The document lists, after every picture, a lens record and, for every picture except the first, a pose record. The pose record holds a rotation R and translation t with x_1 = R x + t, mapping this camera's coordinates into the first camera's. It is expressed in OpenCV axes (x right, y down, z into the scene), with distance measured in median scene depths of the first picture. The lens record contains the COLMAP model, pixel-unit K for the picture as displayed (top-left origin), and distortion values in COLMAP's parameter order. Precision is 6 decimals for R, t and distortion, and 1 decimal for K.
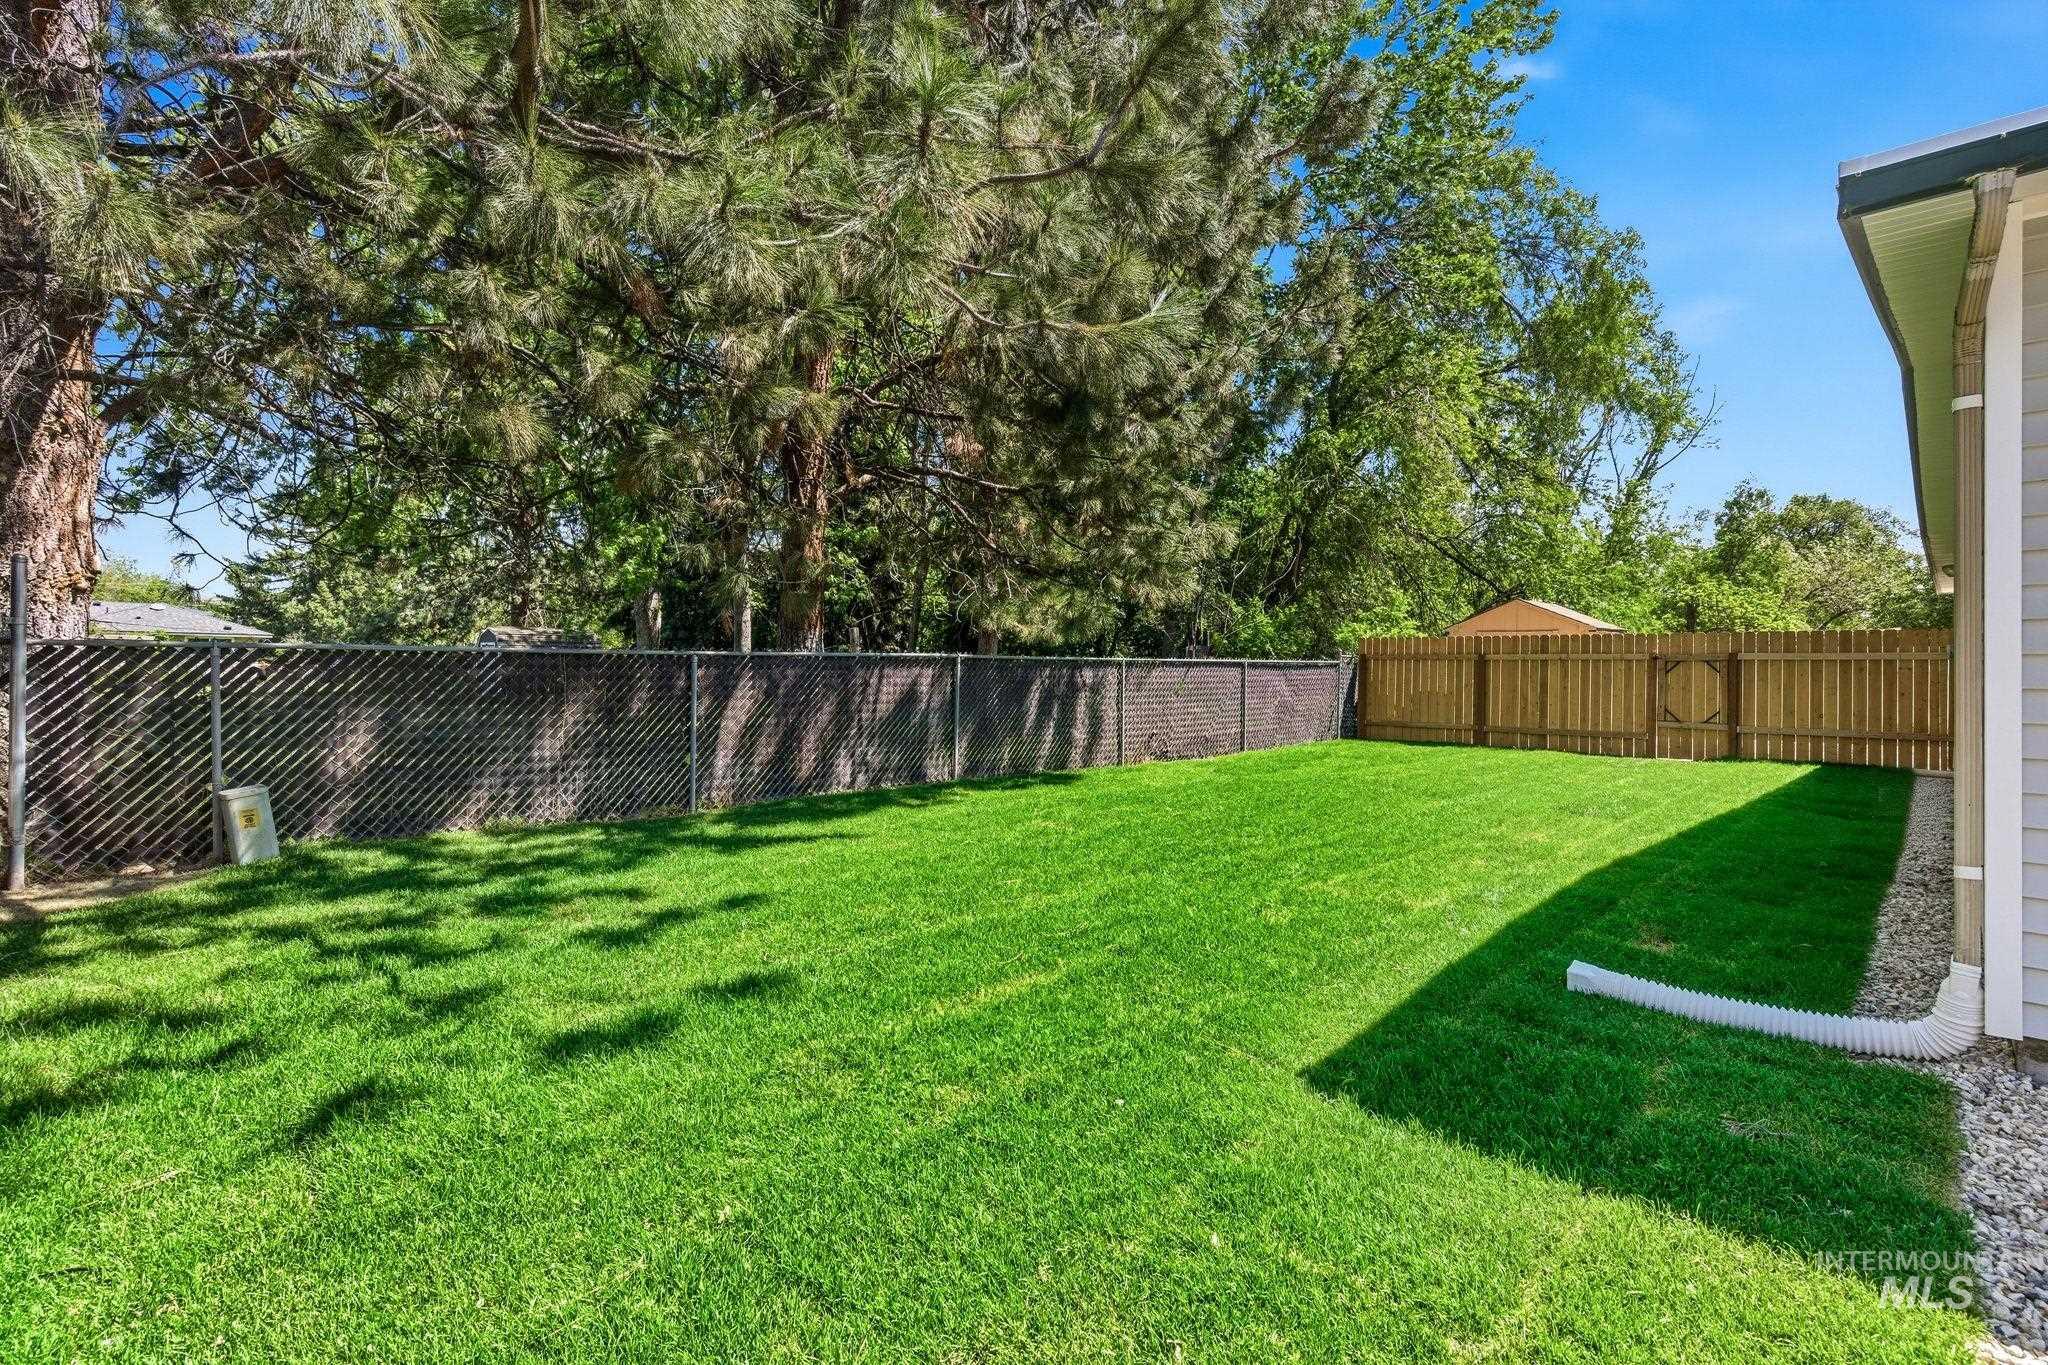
lens RADIAL K [[925.9, 0, 1031.2], [0, 925.9, 669.4], [0, 0, 1]] dist [0.001890, 0.001343]
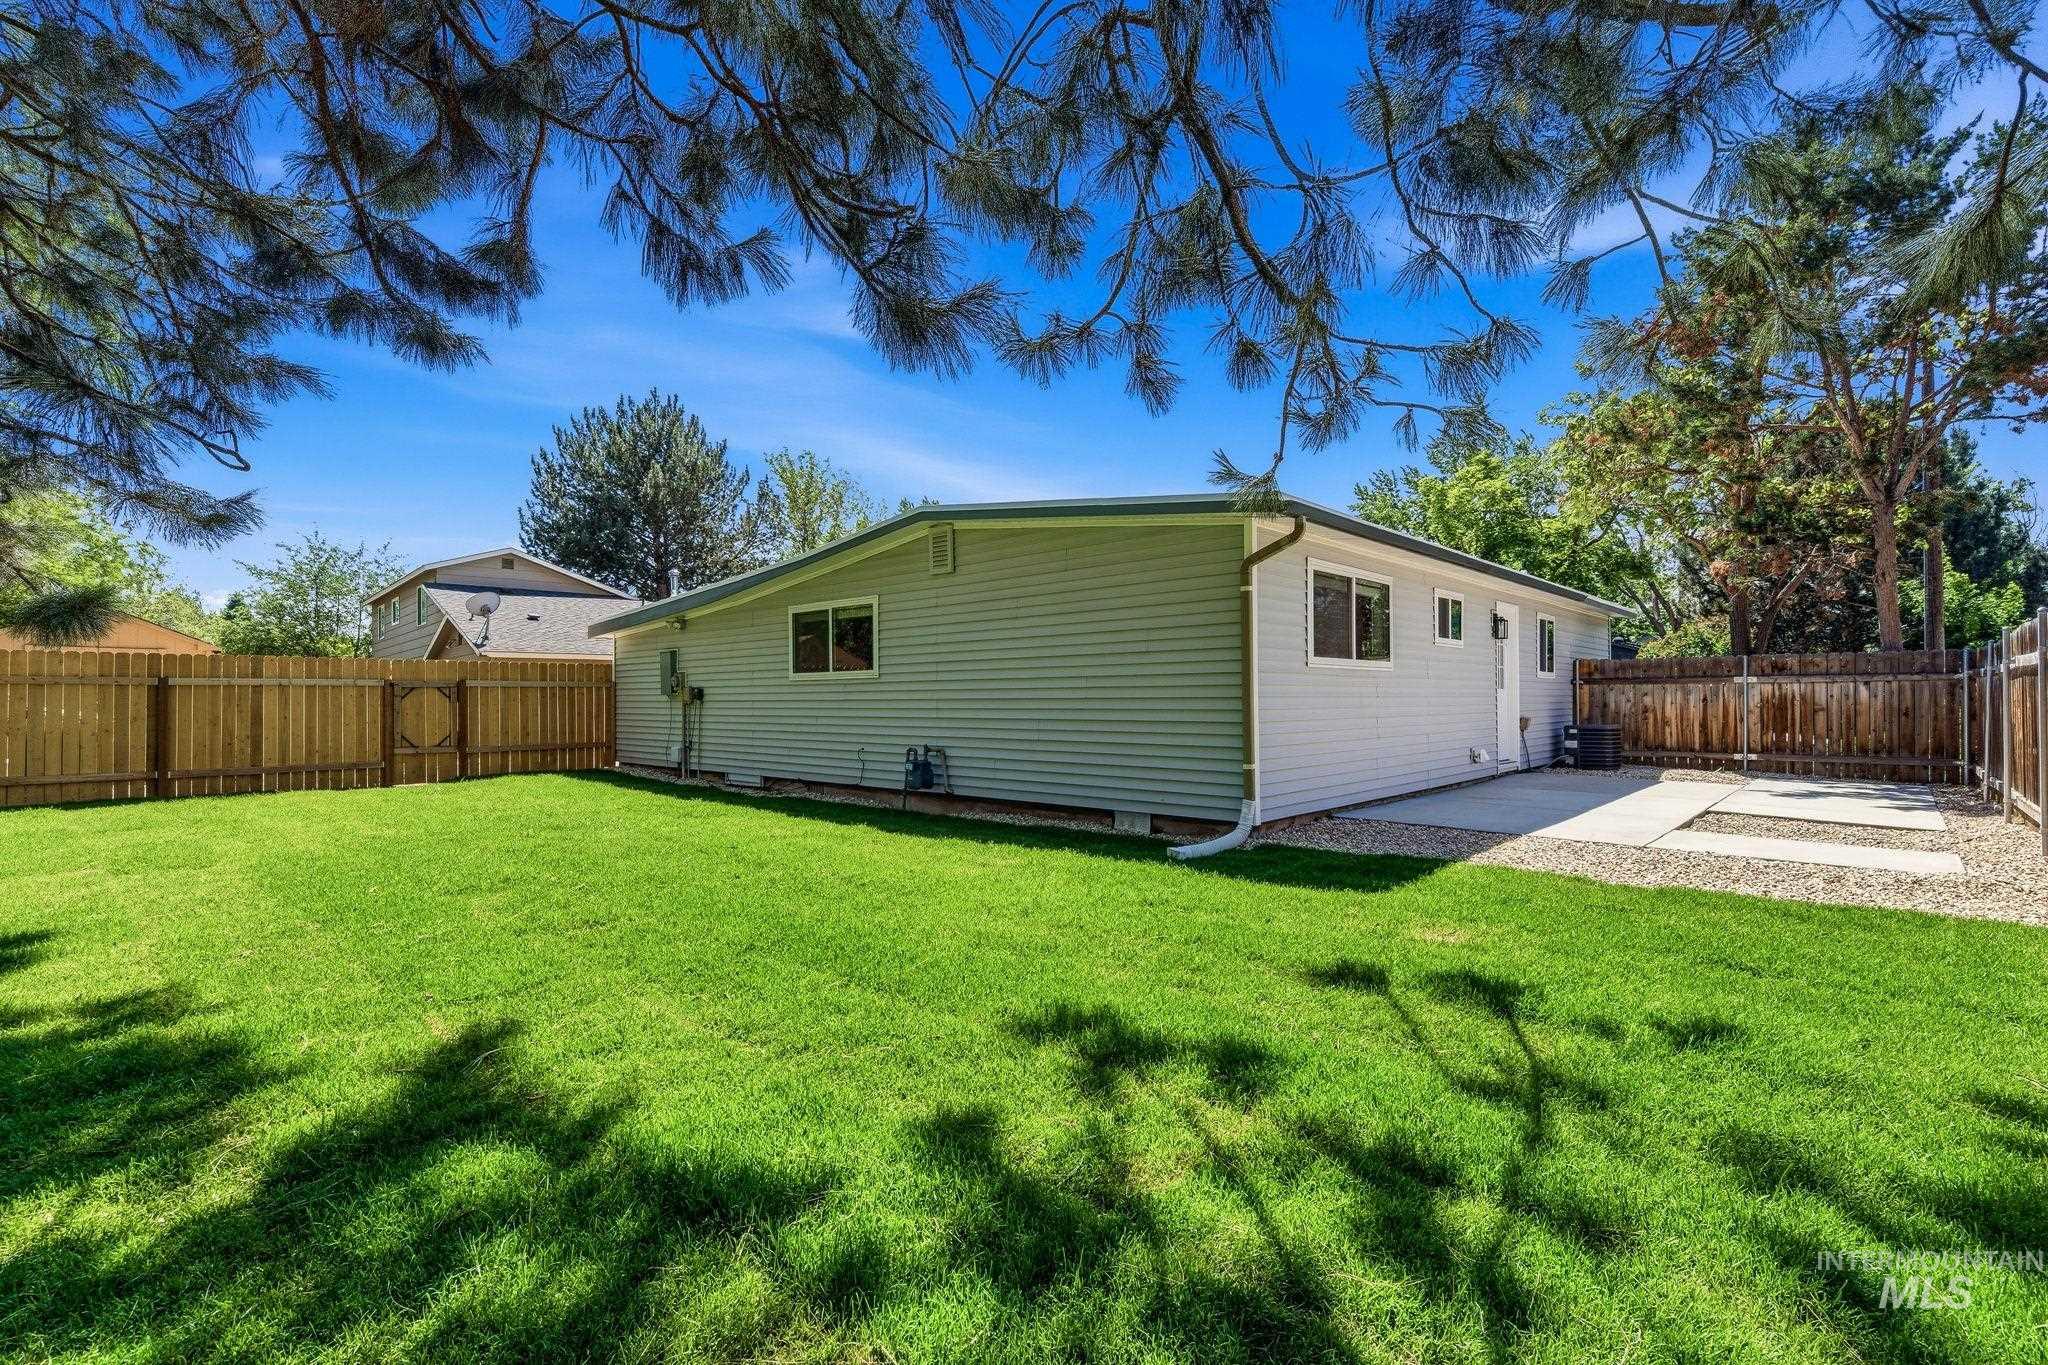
lens RADIAL K [[925.9, 0, 1019.5], [0, 925.9, 692.5], [0, 0, 1]] dist [0.001890, 0.001343]
pose [[-0.022251, -0.000290, 0.999752, -0.381700], [0.007555, 0.999971, 0.000458, 0.000596], [-0.999724, 0.007563, -0.022249, 0.408440]]
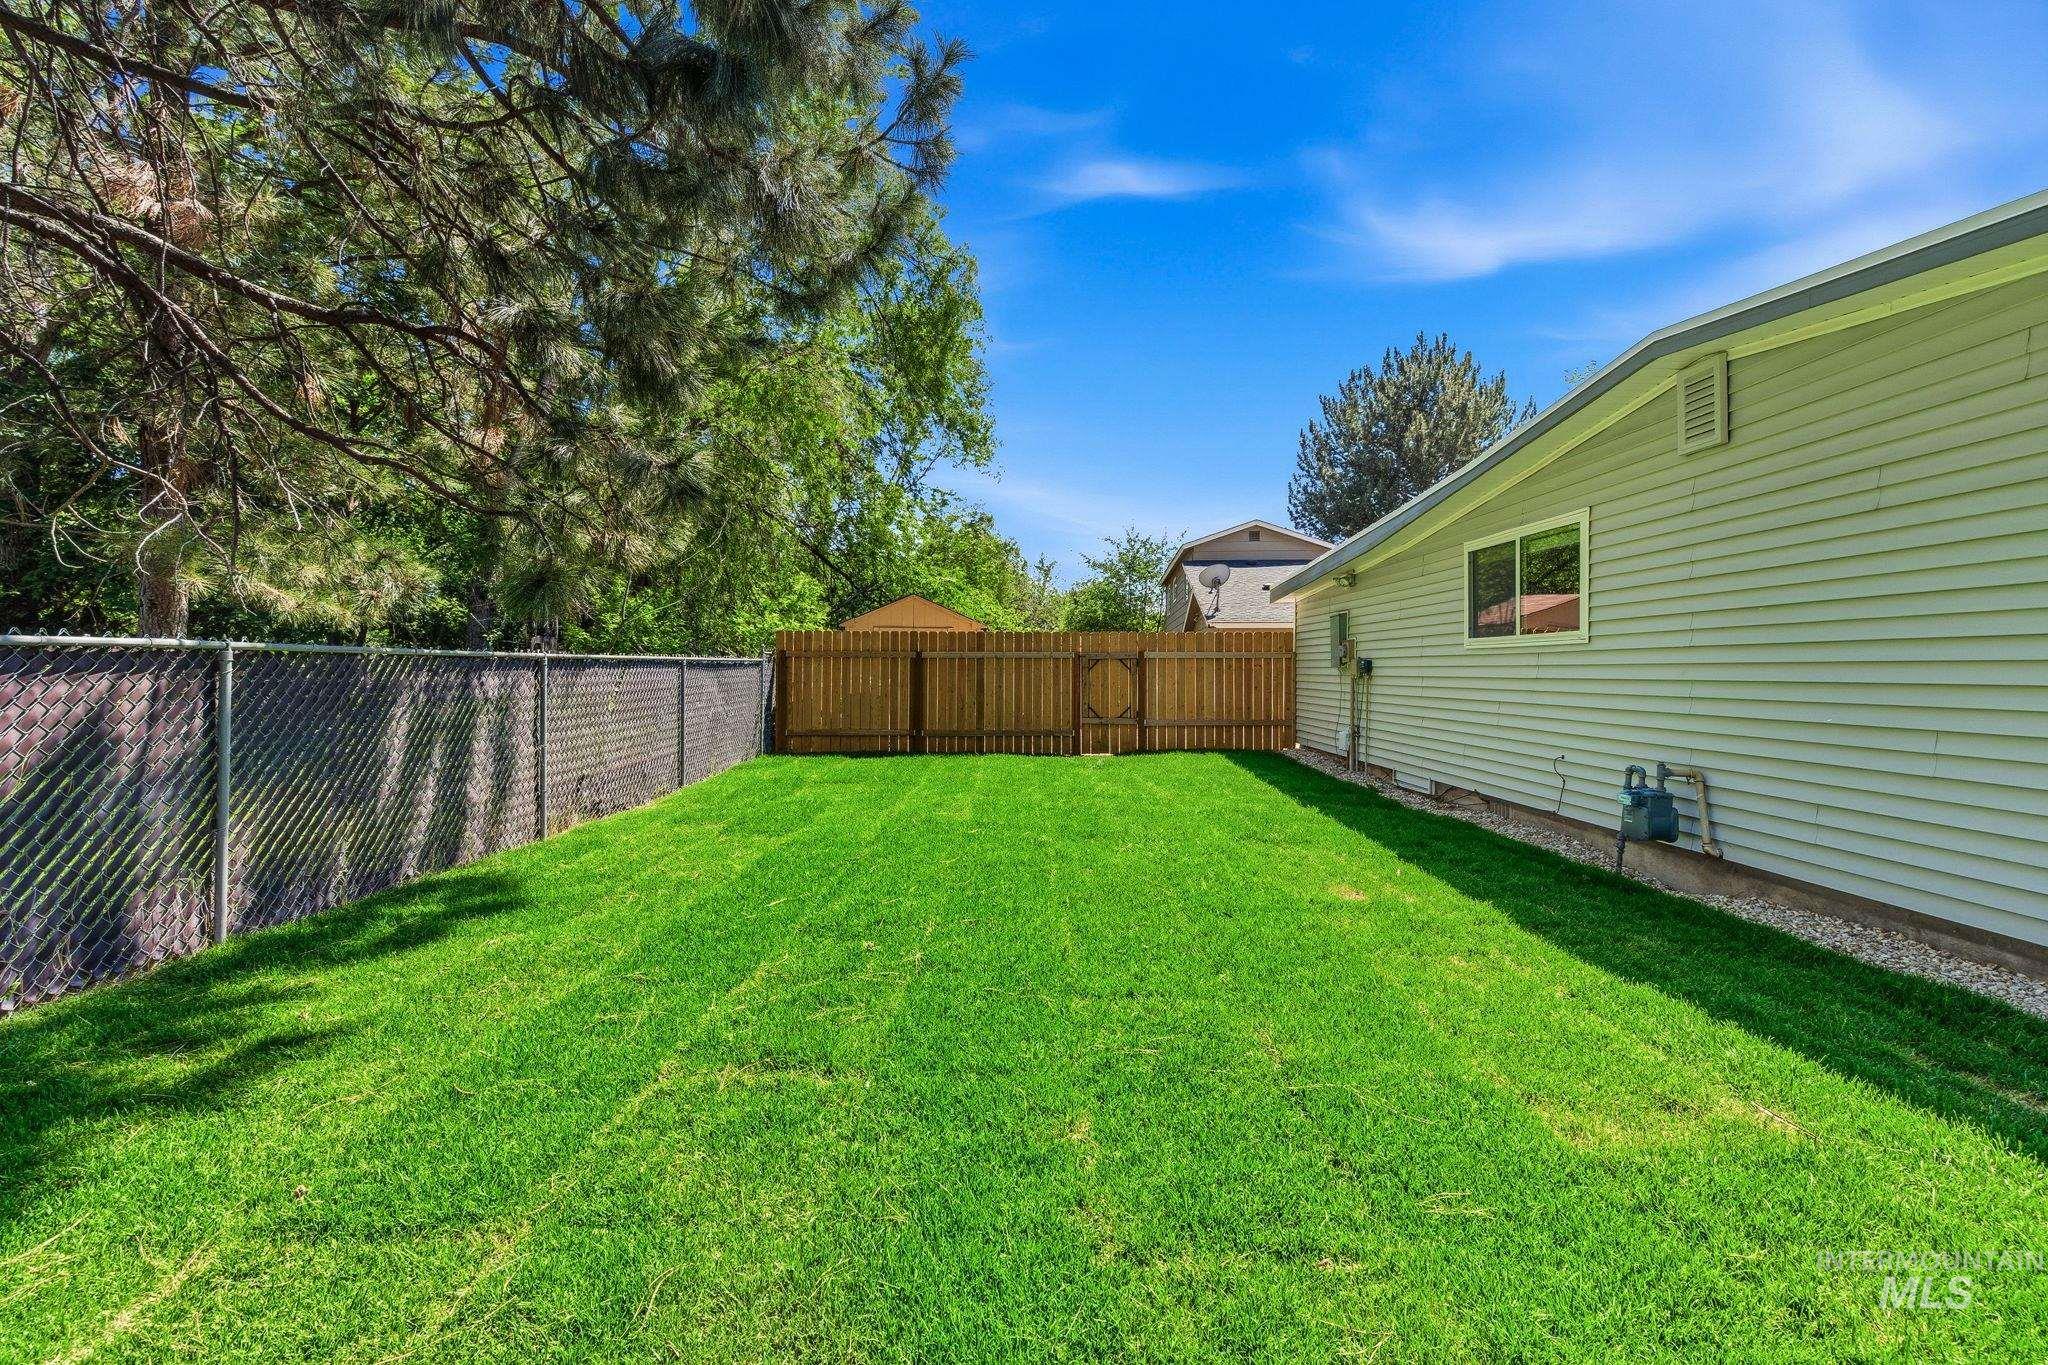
lens RADIAL K [[925.9, 0, 1031.1], [0, 925.9, 677.7], [0, 0, 1]] dist [0.001890, 0.001343]
pose [[0.707867, -0.012550, 0.706234, -0.096679], [0.005211, 0.999908, 0.012546, -0.002438], [-0.706326, -0.005200, 0.707867, 0.369192]]
